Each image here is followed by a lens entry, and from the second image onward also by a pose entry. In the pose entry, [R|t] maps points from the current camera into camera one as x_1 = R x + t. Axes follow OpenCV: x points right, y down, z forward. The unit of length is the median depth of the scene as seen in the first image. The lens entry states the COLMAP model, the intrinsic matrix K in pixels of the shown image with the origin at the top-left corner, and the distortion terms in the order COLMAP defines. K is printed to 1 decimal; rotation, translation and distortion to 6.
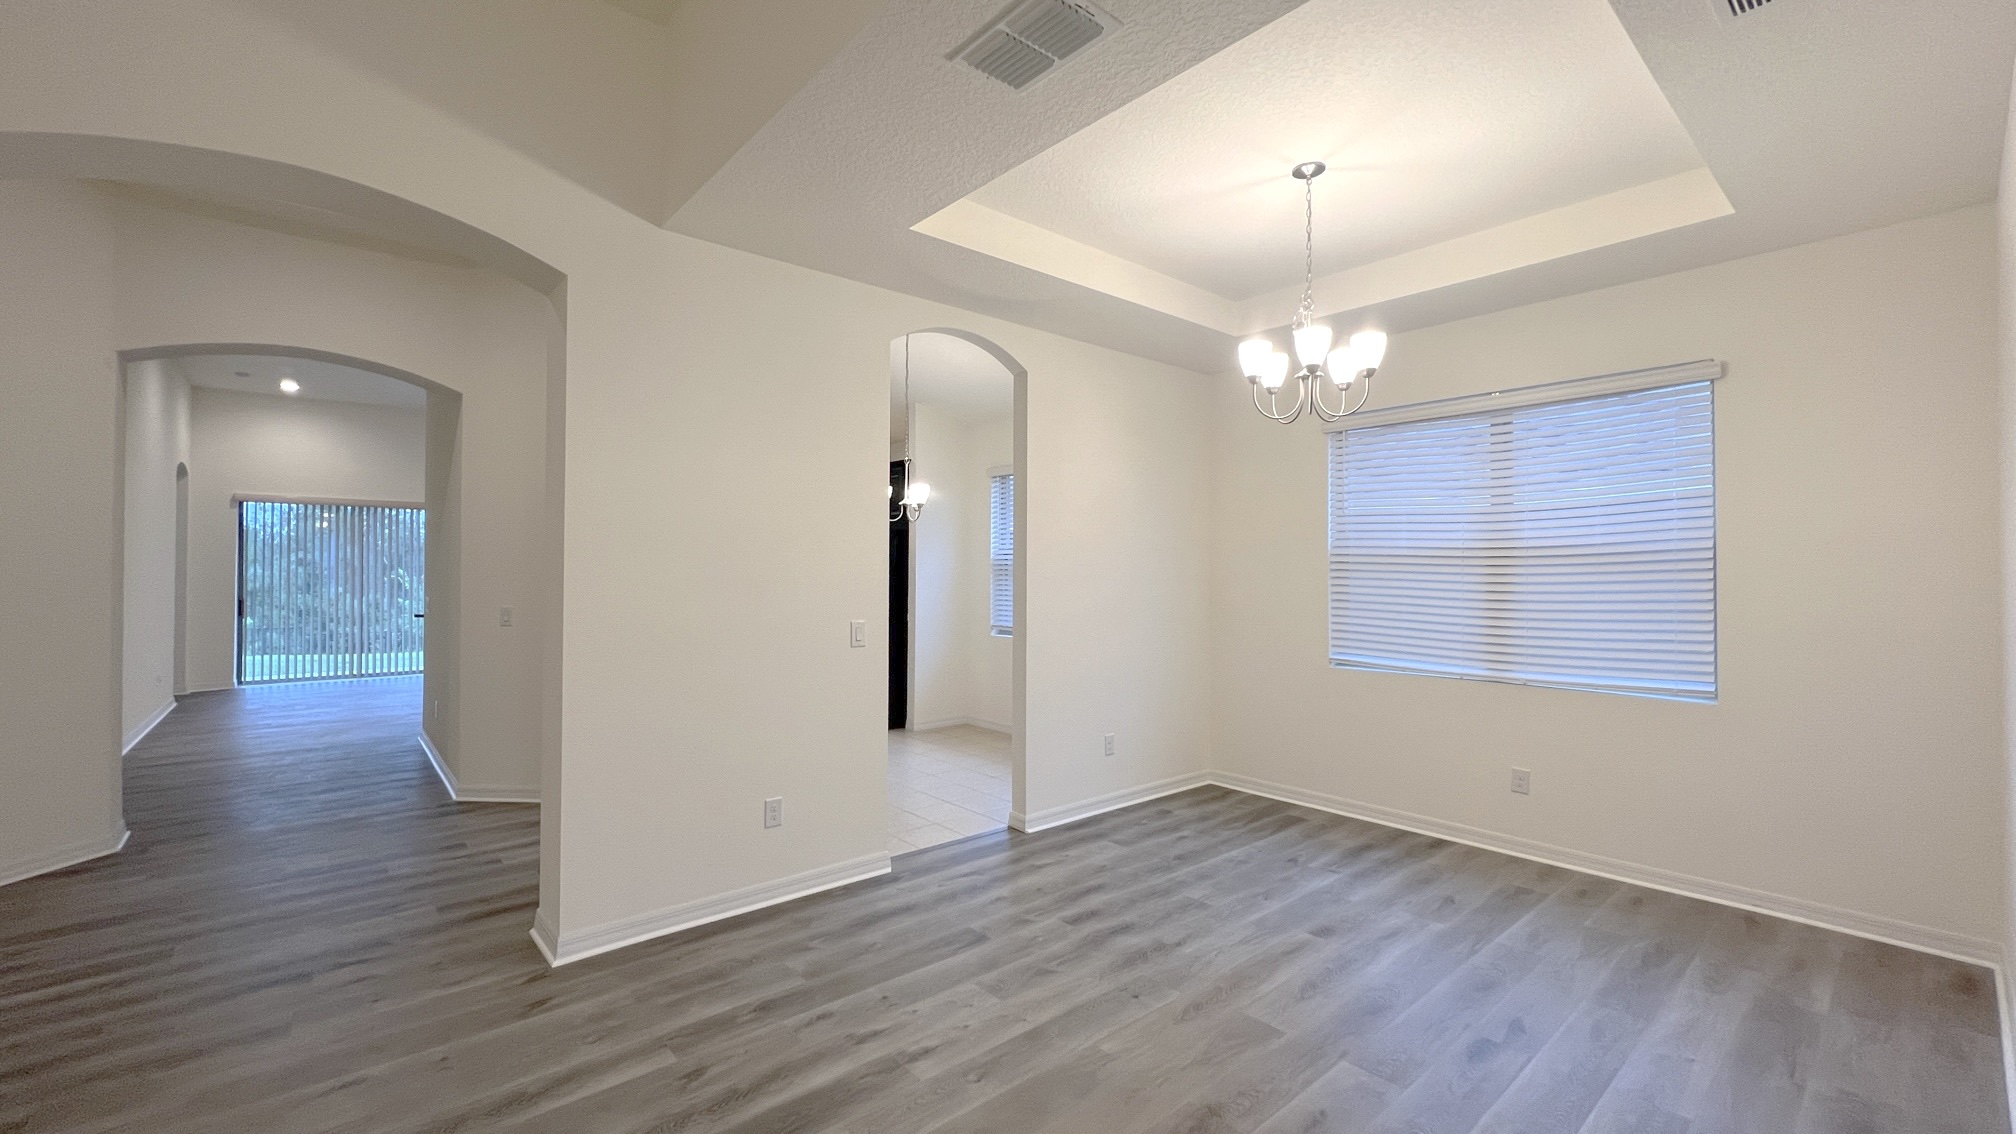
lens RADIAL K [[802.2, 0, 993.6], [0, 802.2, 565.5], [0, 0, 1]] dist [-0.002163, 0.000501]
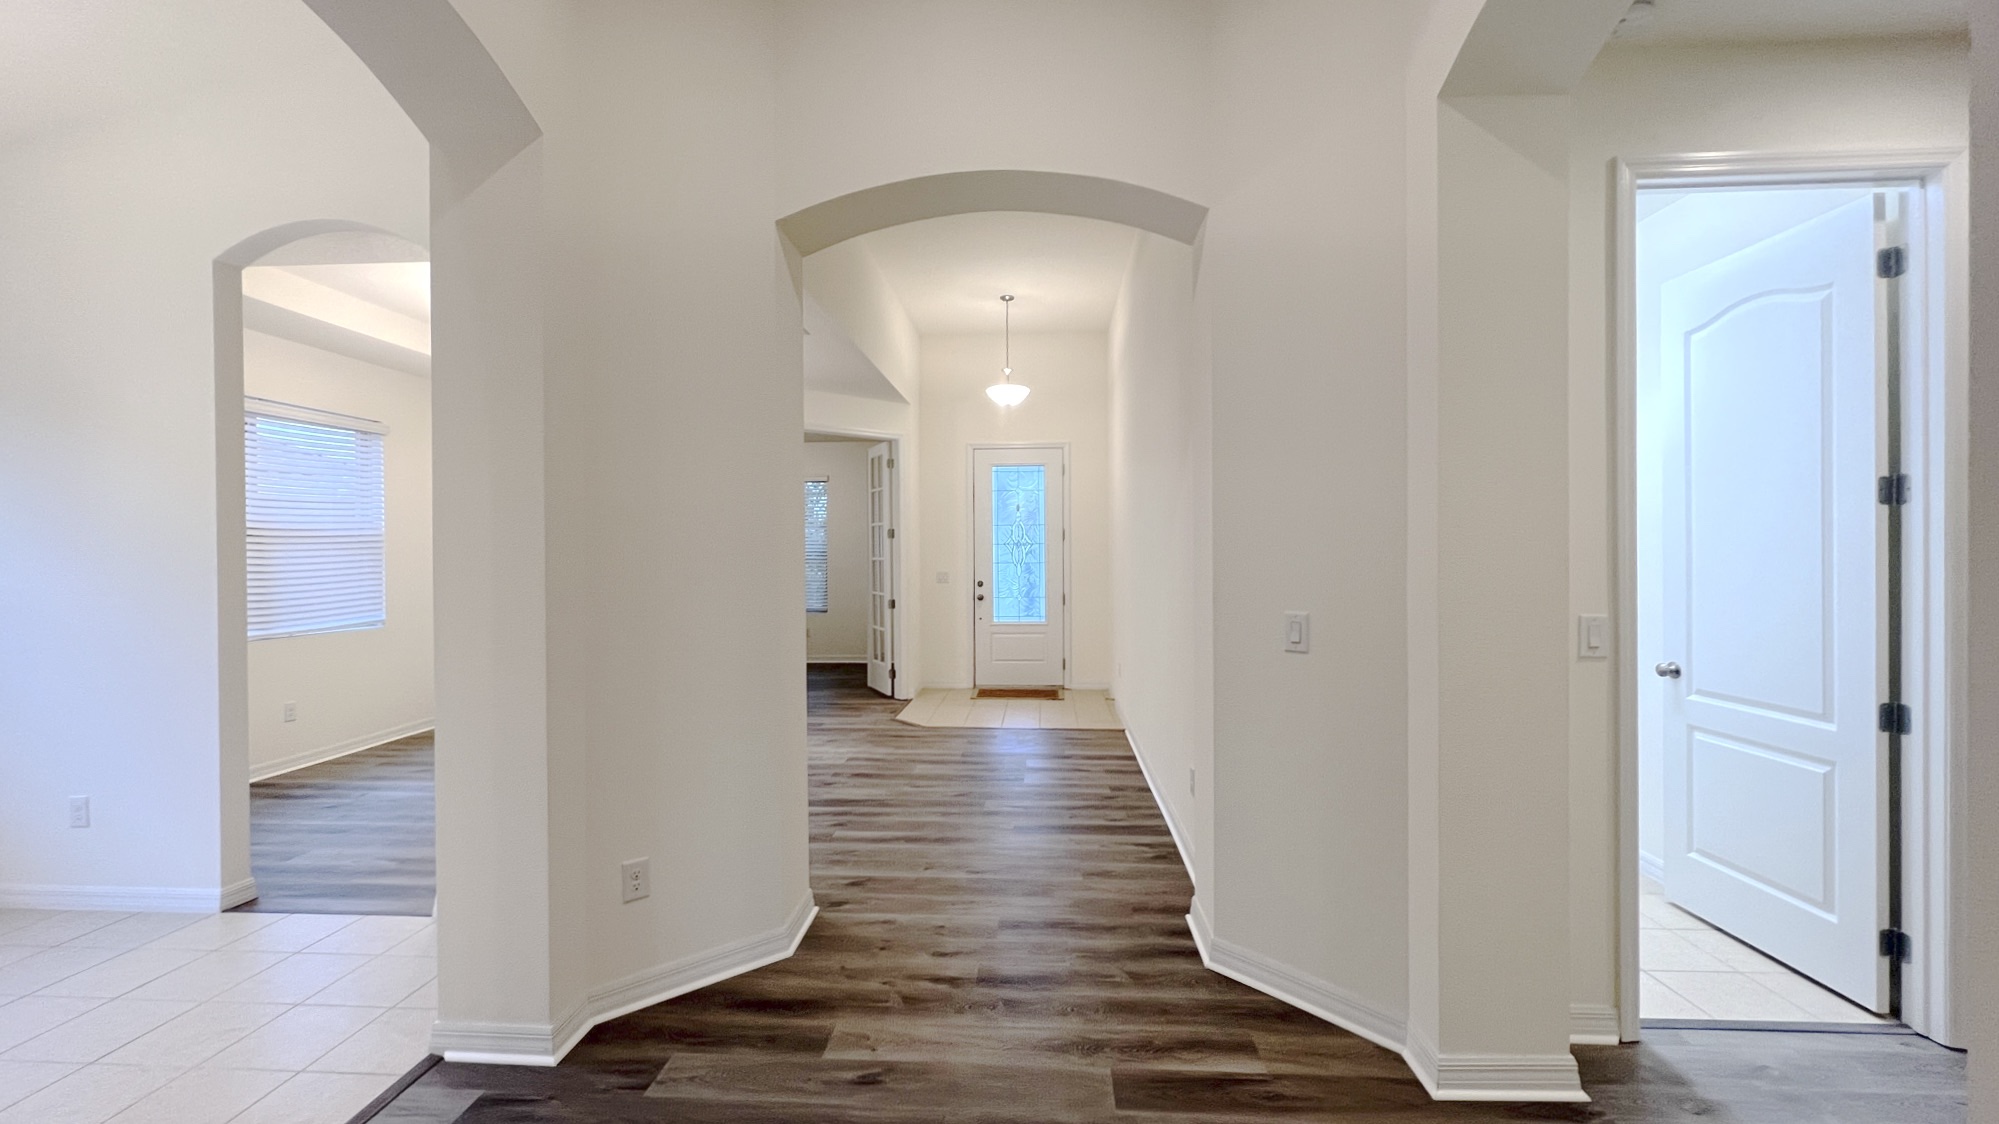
lens RADIAL K [[795.4, 0, 993.4], [0, 795.4, 552.6], [0, 0, 1]] dist [-0.002163, 0.000501]
pose [[-0.722360, 0.000610, 0.691517, -1.114722], [-0.002510, 0.999991, -0.003505, 0.017318], [-0.691512, -0.004268, -0.722352, 1.229302]]
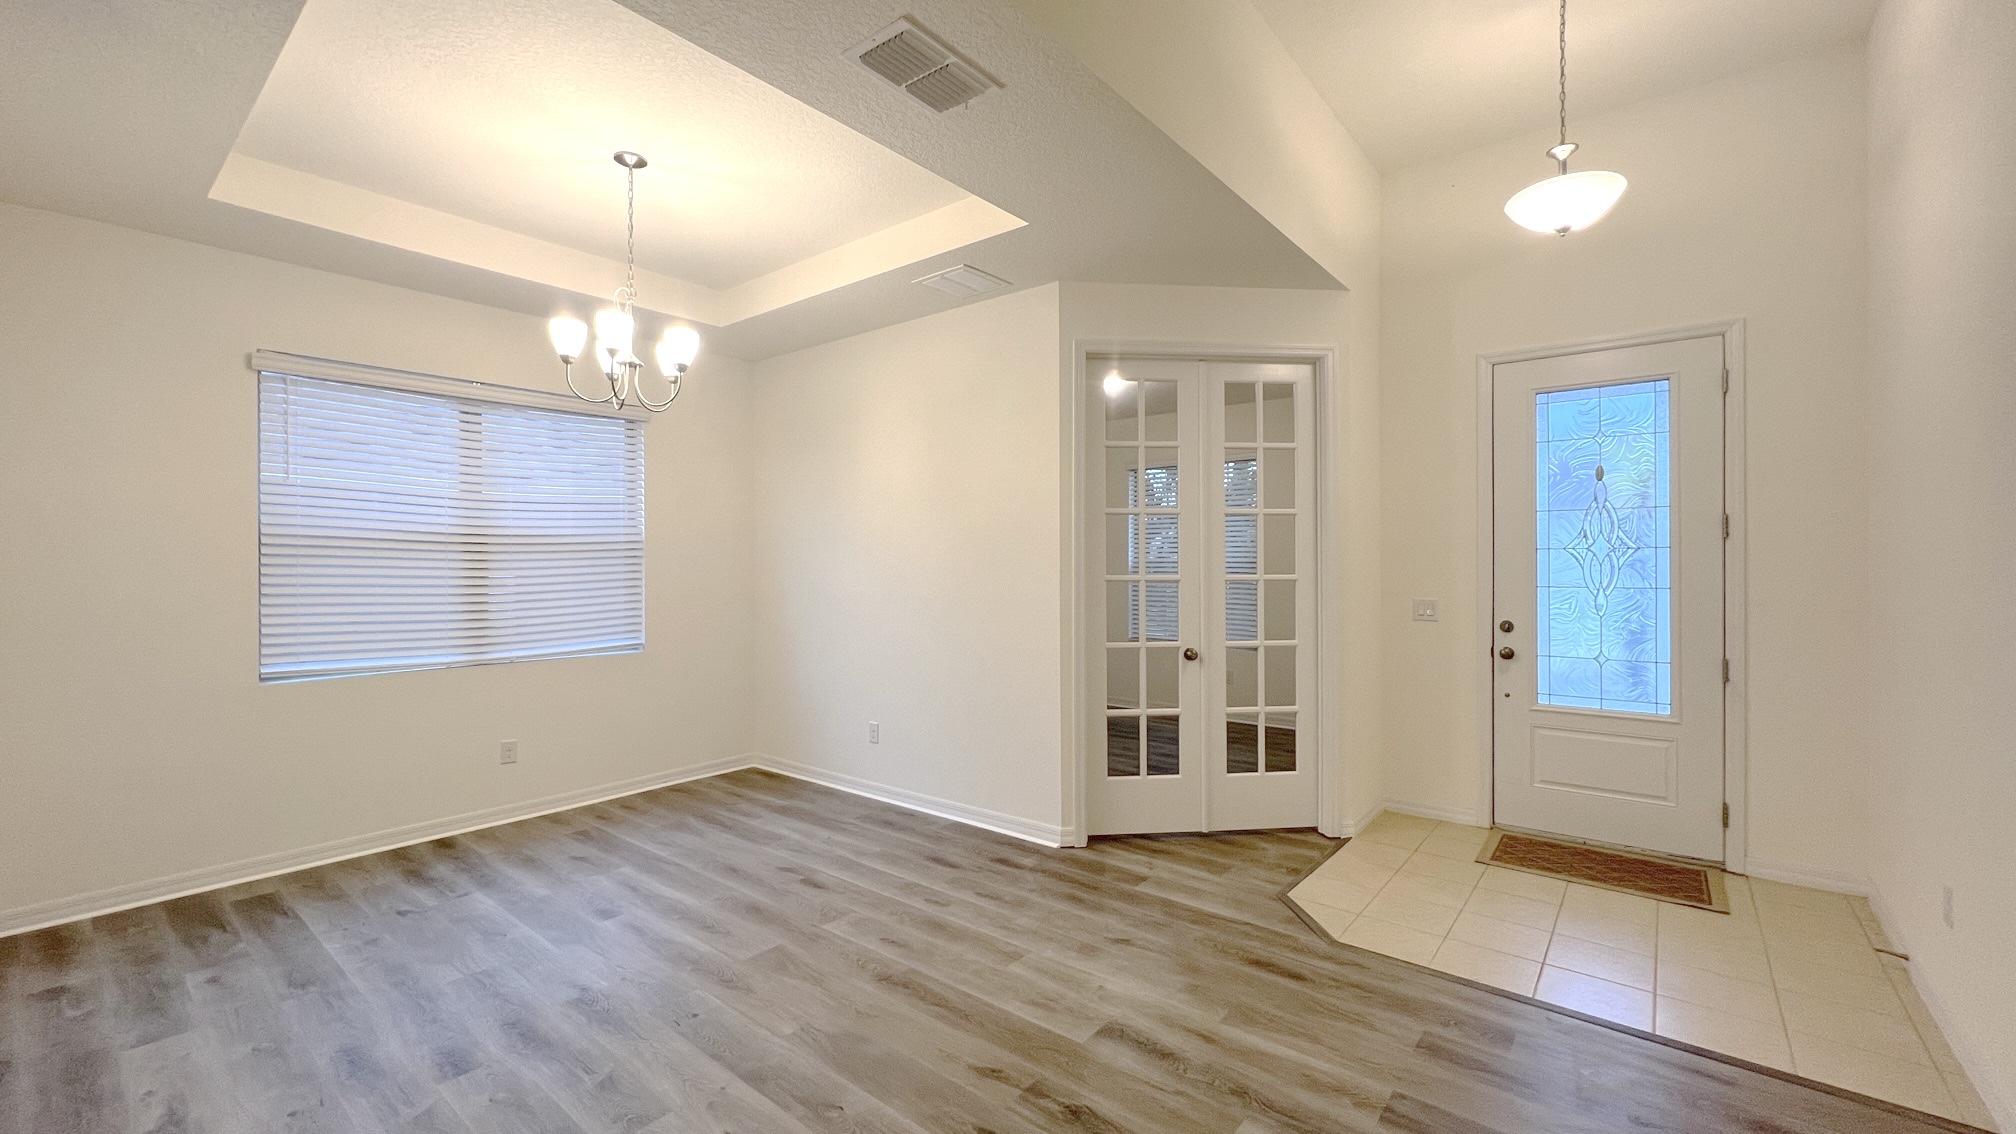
lens RADIAL K [[802.2, 0, 1008.4], [0, 802.2, 562.6], [0, 0, 1]] dist [-0.002163, 0.000501]
pose [[-0.183071, -0.002093, 0.983097, -0.564901], [-0.006741, 0.999977, 0.000873, 0.009588], [-0.983077, -0.006468, -0.183081, 0.581479]]
